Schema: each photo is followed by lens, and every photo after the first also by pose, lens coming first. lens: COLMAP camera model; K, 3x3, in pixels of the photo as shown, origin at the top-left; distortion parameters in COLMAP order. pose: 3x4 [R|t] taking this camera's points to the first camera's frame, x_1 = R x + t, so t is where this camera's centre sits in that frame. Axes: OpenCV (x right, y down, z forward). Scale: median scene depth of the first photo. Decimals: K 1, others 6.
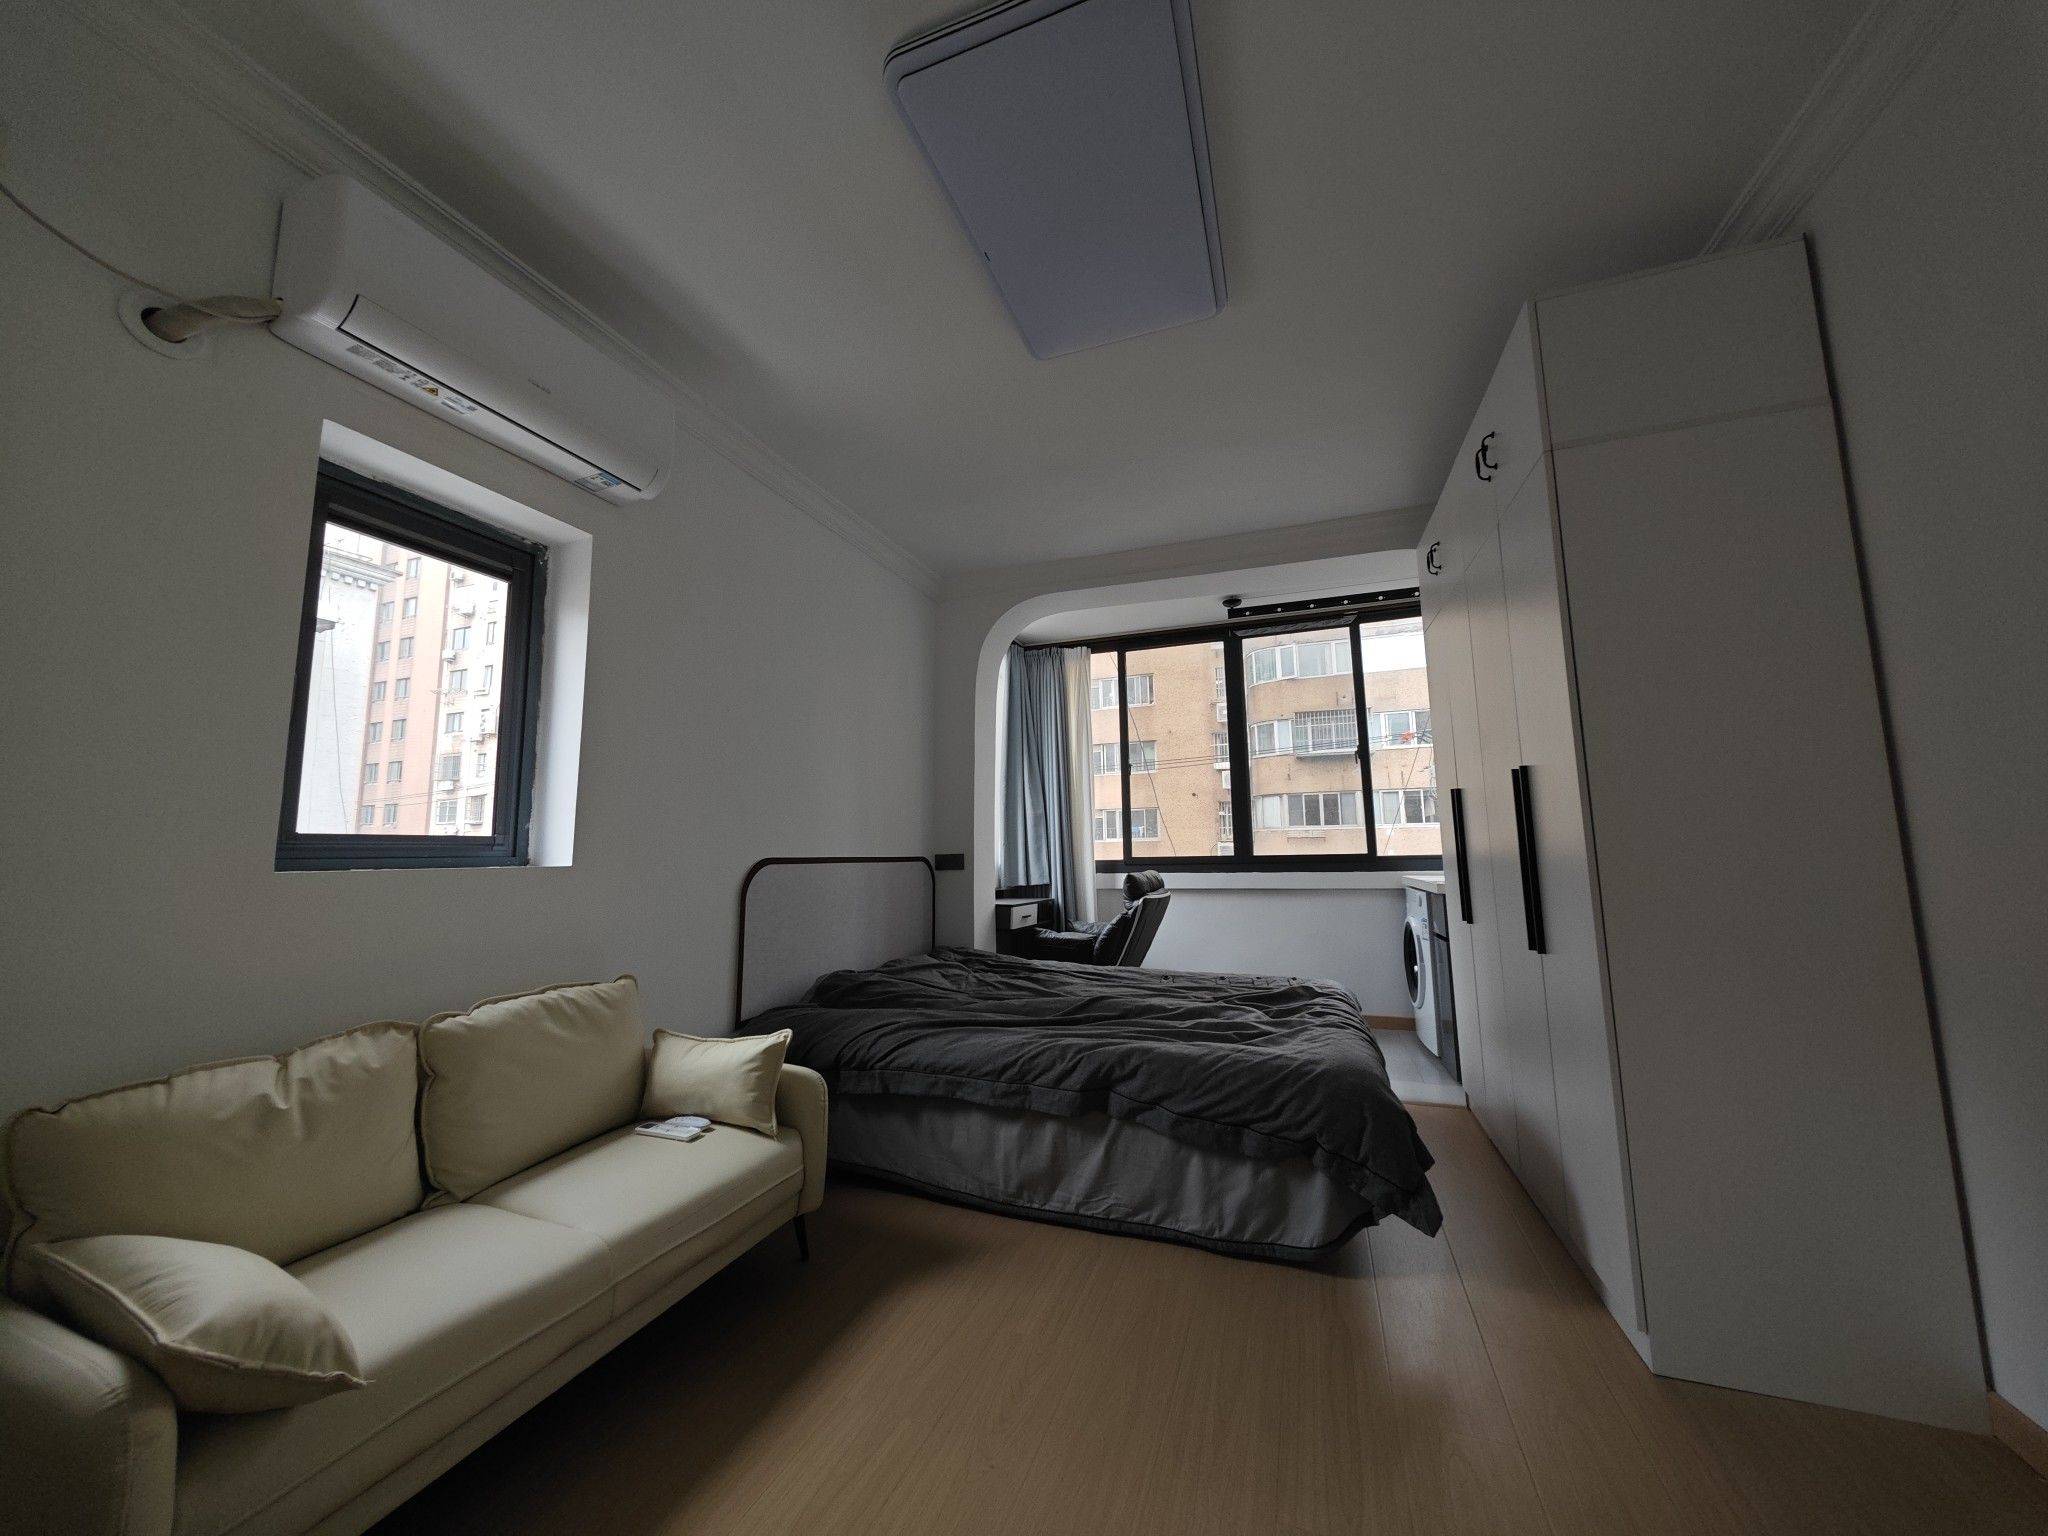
lens RADIAL K [[722.2, 0, 1024.0], [0, 722.2, 768.0], [0, 0, 1]] dist [0.010551, 0.000032]
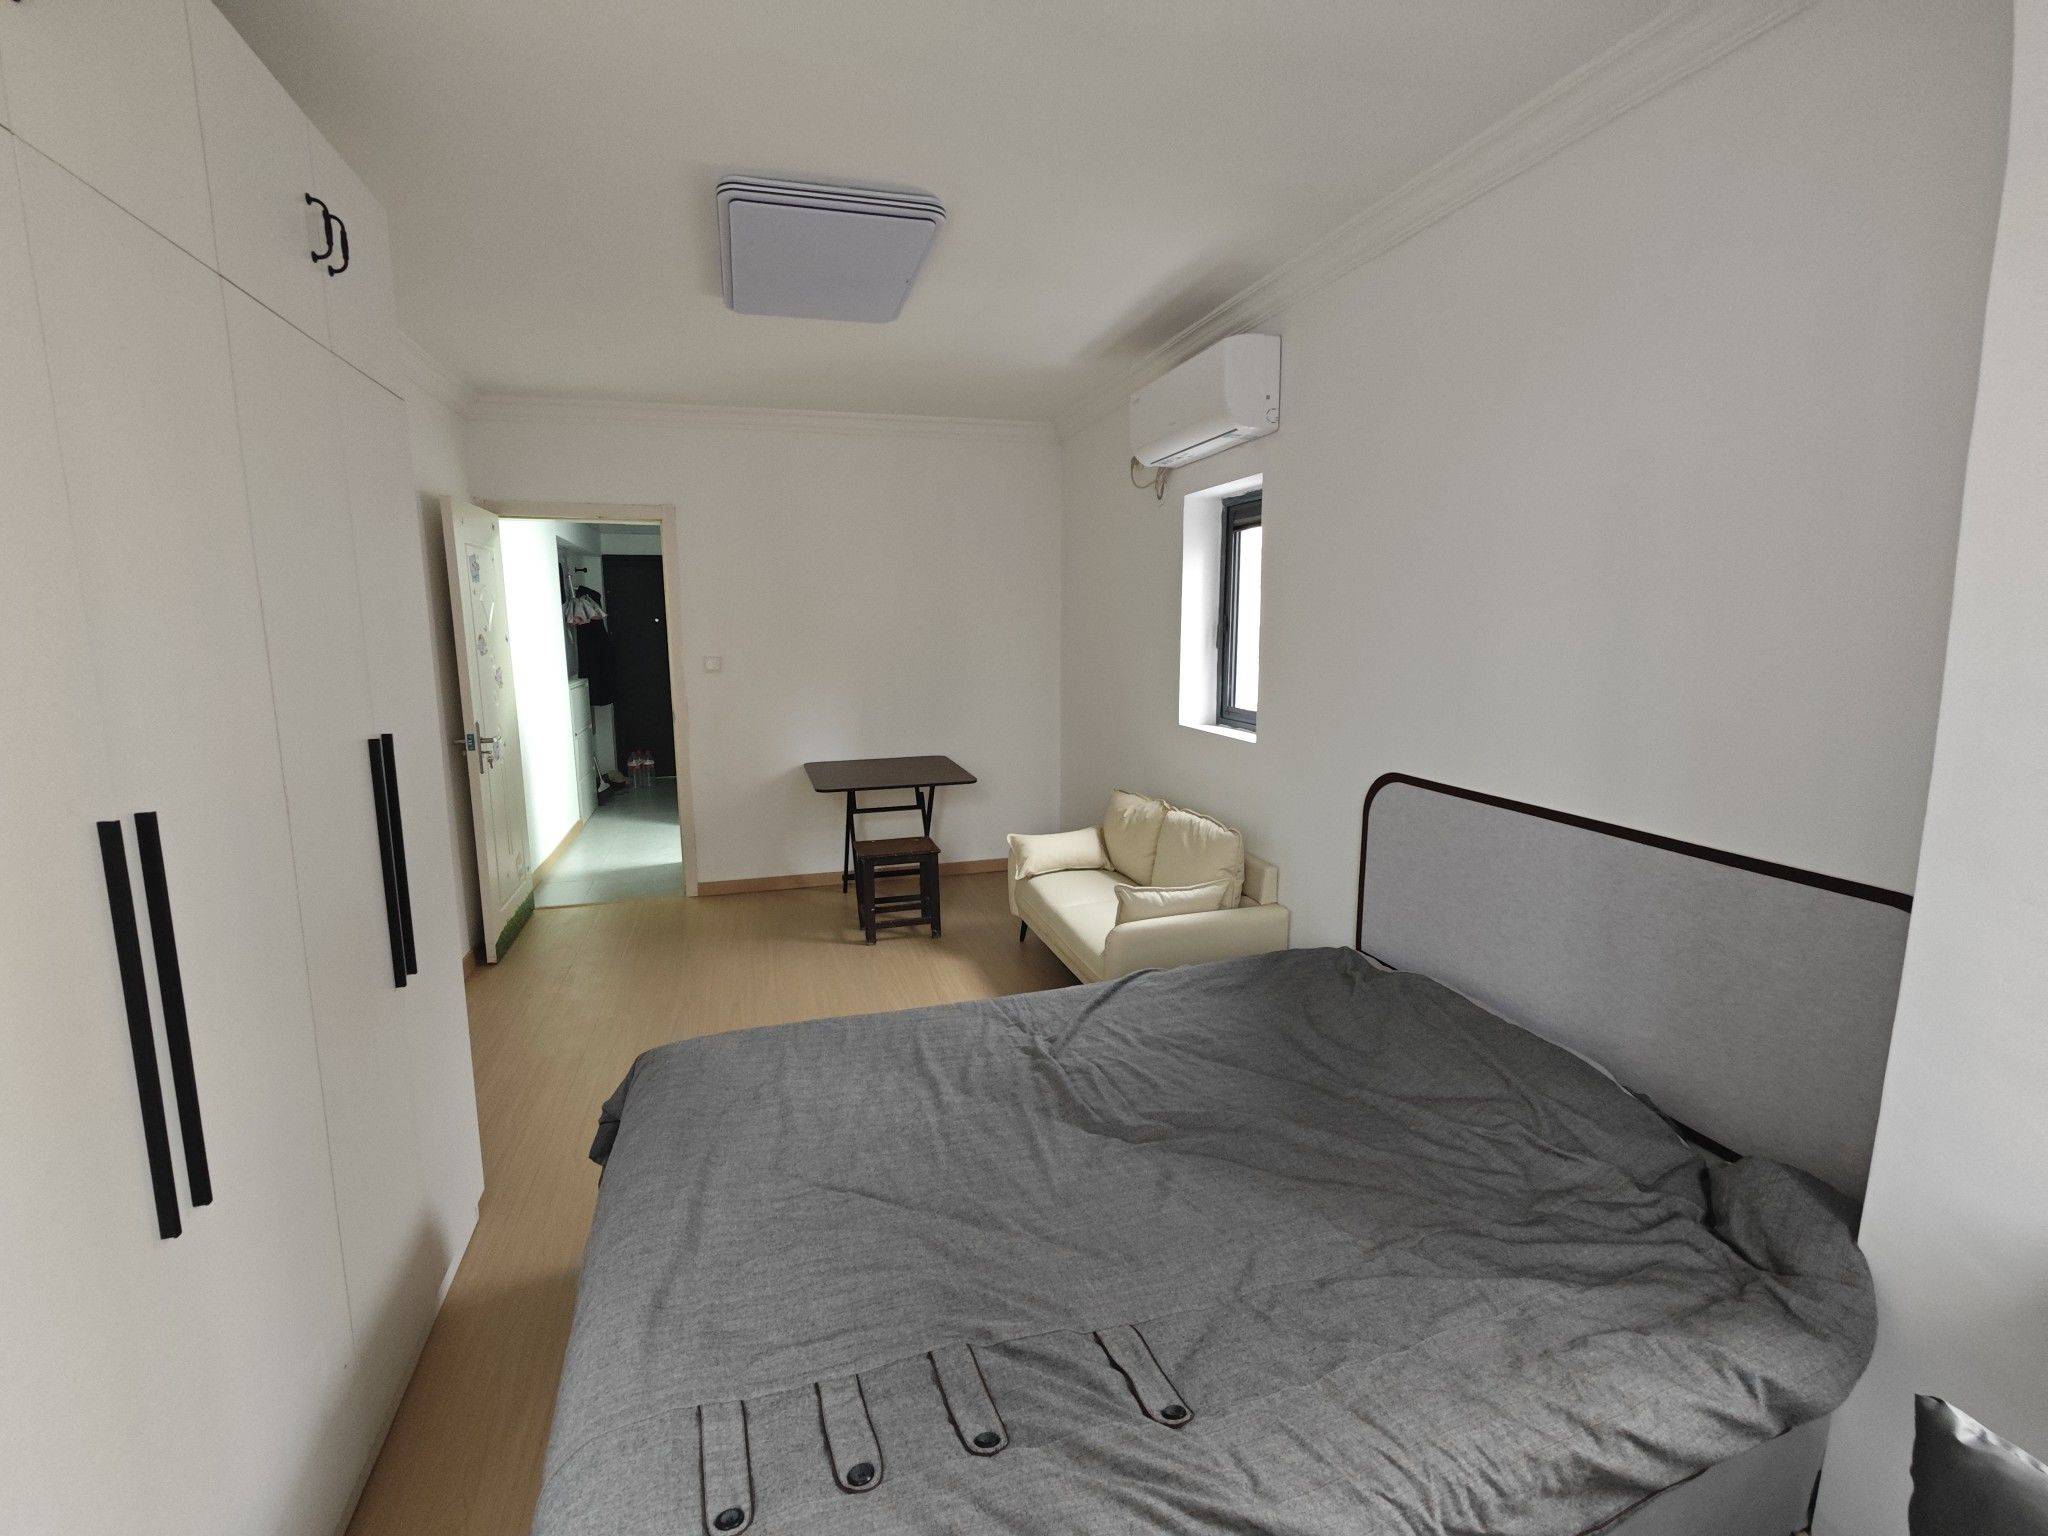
lens RADIAL K [[1032.9, 0, 1024.0], [0, 1032.9, 768.0], [0, 0, 1]] dist [-0.000320, 0.000004]
pose [[-0.804644, 0.104286, -0.584527, 0.812644], [0.086210, 0.994542, 0.058764, 0.022399], [0.587465, -0.003108, -0.809244, 2.144132]]
